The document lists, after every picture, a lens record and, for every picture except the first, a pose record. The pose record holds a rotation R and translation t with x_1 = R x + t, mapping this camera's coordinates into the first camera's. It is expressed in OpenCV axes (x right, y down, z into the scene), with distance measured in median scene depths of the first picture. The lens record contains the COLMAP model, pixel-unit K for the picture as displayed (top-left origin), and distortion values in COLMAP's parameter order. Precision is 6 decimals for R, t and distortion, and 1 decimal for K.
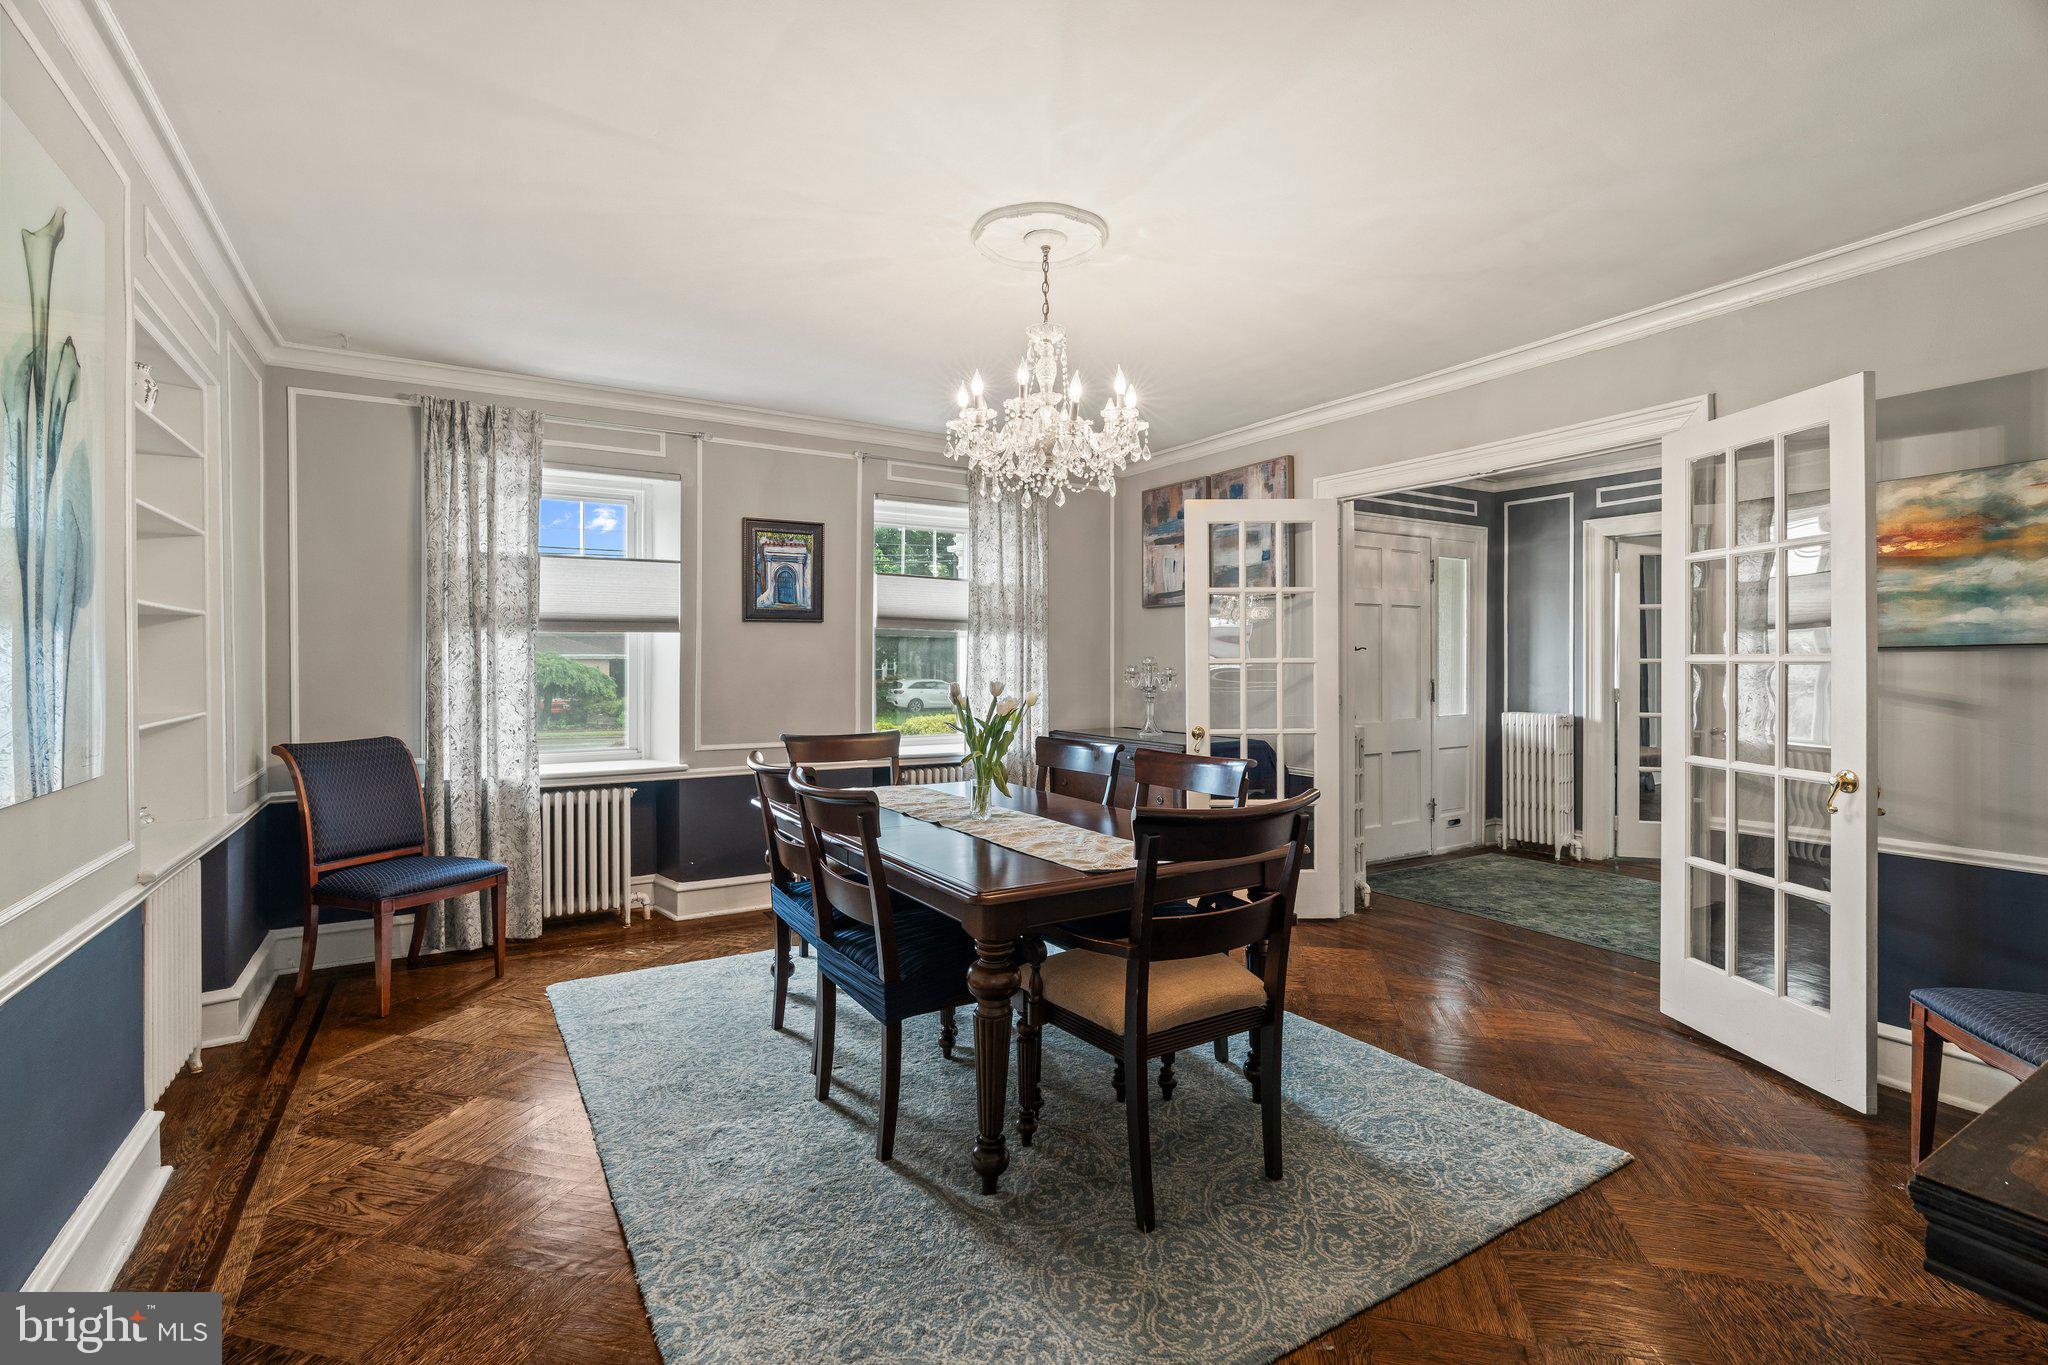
lens RADIAL K [[935.2, 0, 1008.2], [0, 935.2, 669.8], [0, 0, 1]] dist [-0.011104, 0.000729]
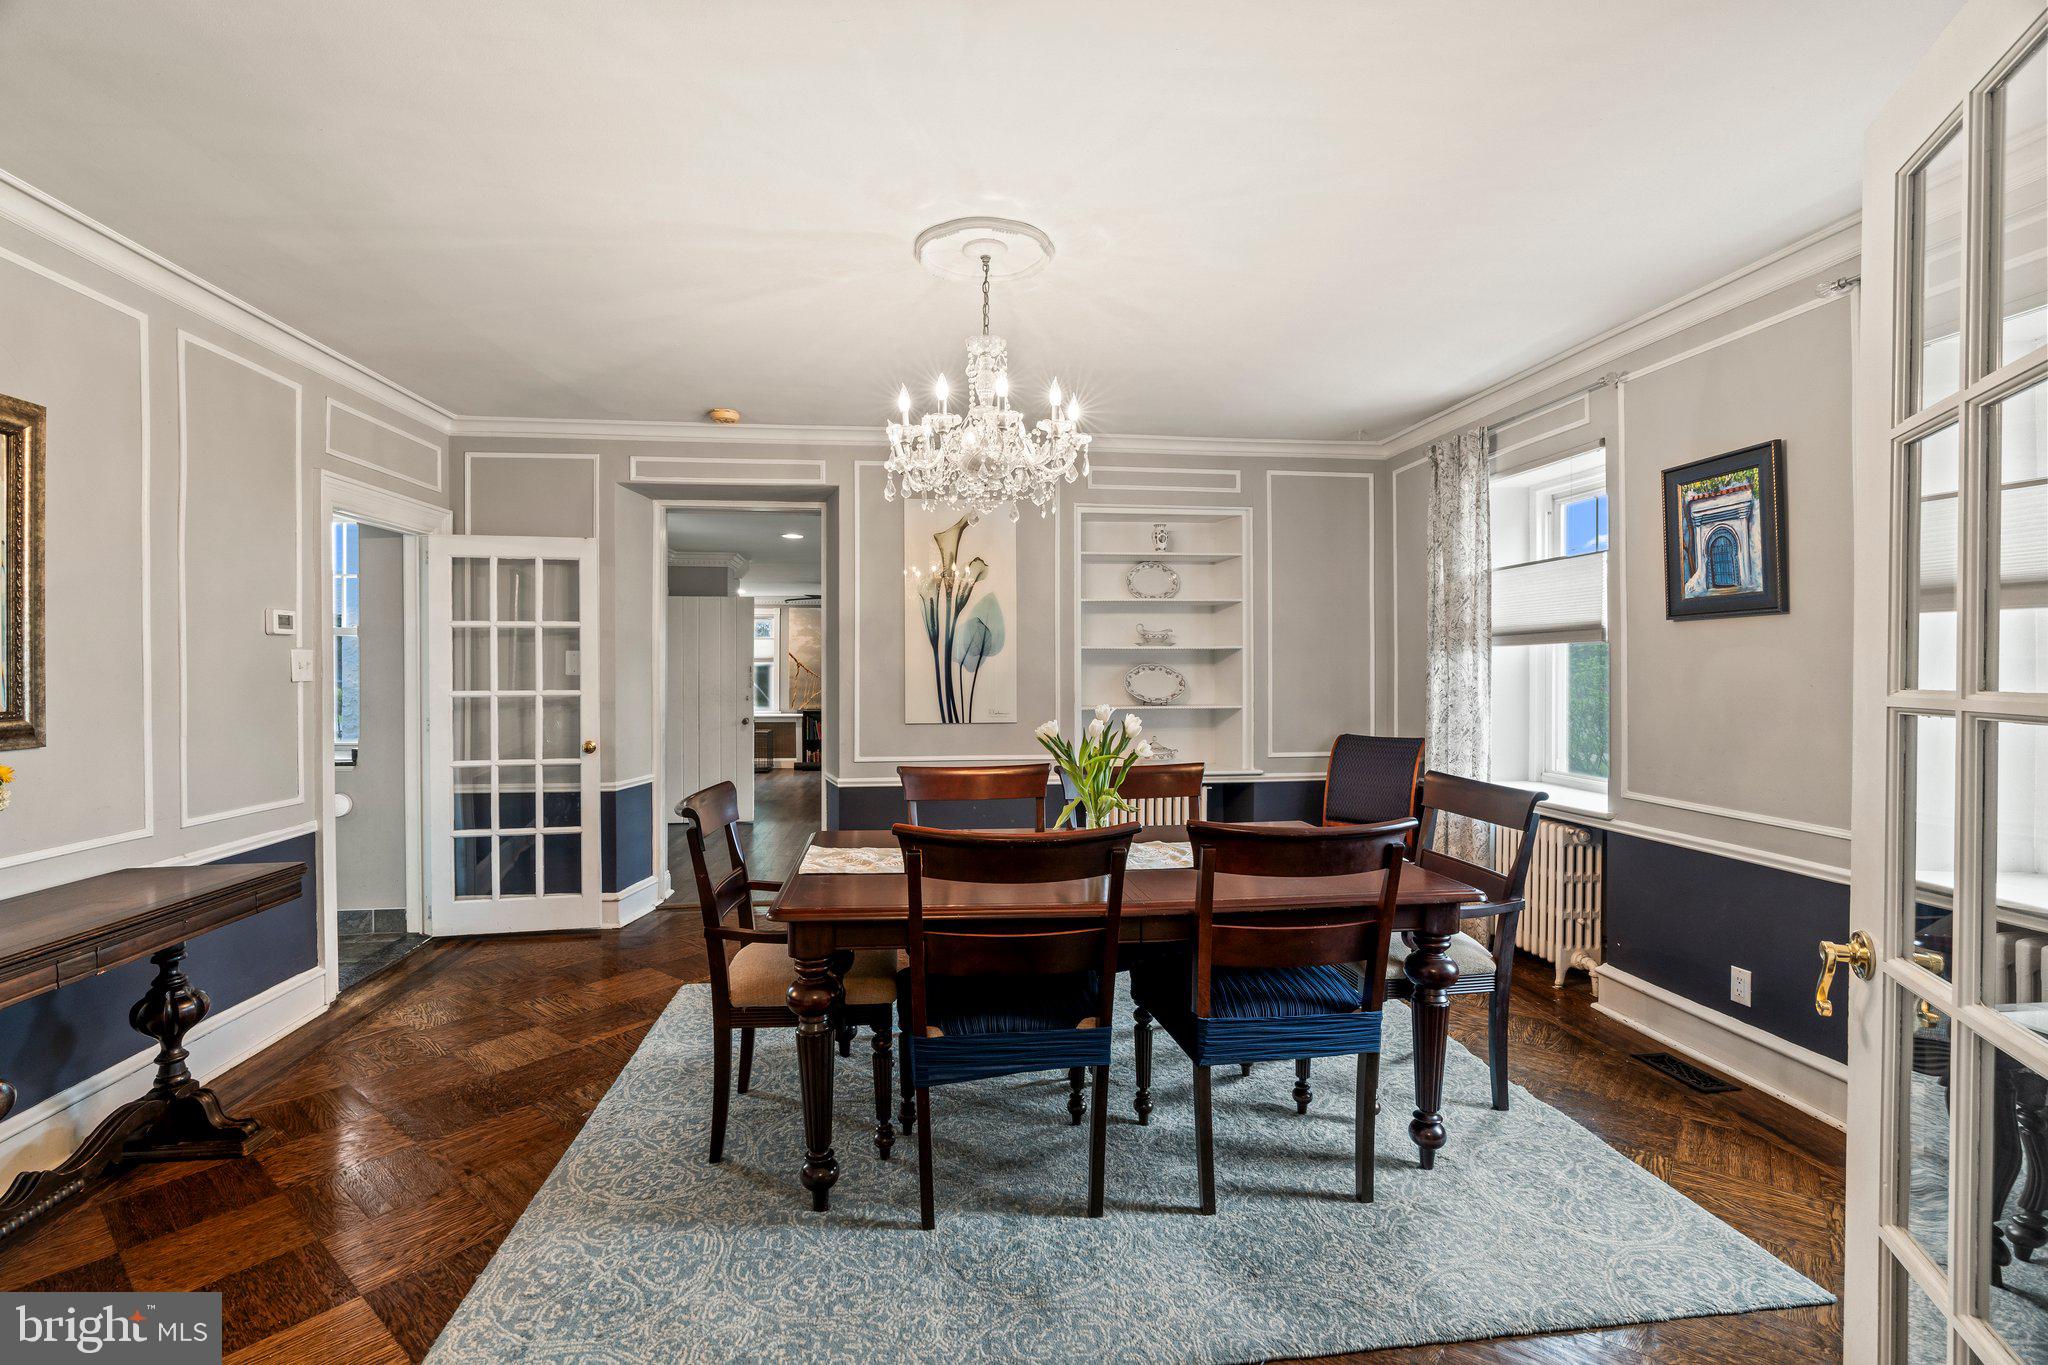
lens RADIAL K [[935.2, 0, 1010.6], [0, 935.2, 671.9], [0, 0, 1]] dist [-0.011104, 0.000729]
pose [[-0.424667, 0.001786, -0.905348, 0.534650], [-0.008764, 0.999943, 0.006083, -0.014244], [0.905307, 0.010518, -0.424627, 0.844171]]
